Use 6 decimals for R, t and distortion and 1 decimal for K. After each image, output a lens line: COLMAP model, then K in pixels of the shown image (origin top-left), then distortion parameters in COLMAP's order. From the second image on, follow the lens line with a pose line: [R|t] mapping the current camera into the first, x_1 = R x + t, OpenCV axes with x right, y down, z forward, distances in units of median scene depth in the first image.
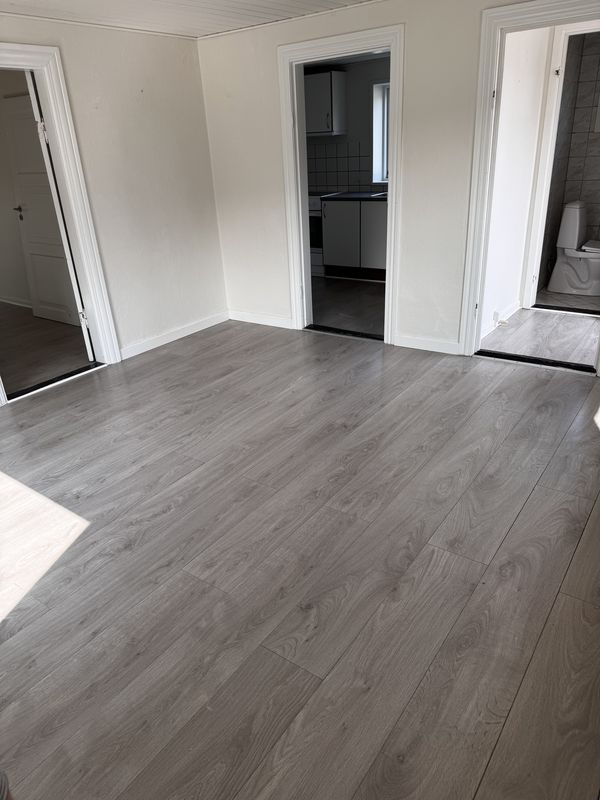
lens RADIAL K [[572.6, 0, 298.8], [0, 572.6, 398.2], [0, 0, 1]] dist [0.058454, -0.036908]
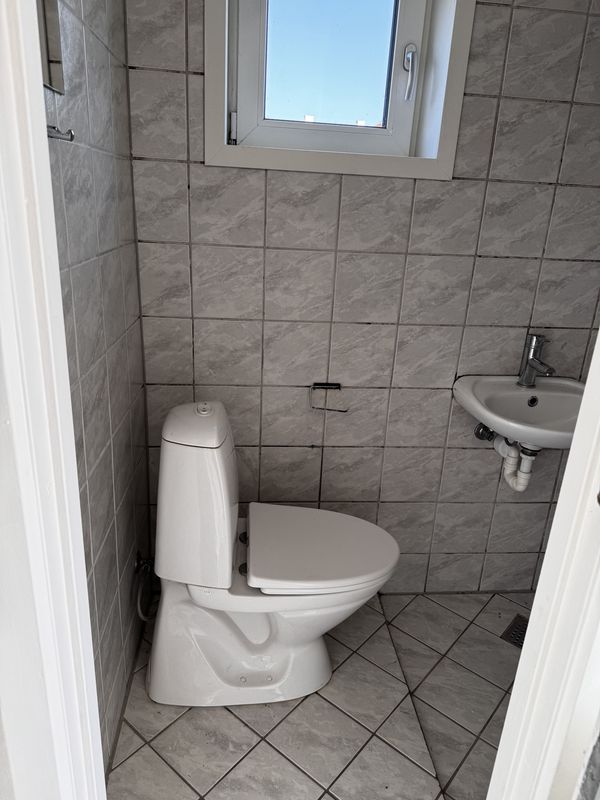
lens RADIAL K [[572.6, 0, 298.5], [0, 572.6, 401.0], [0, 0, 1]] dist [0.058454, -0.036908]
pose [[0.758023, -0.130938, 0.638949, 0.340165], [0.171919, 0.985109, -0.002082, -0.330029], [-0.629162, 0.111426, 0.769246, 0.759131]]
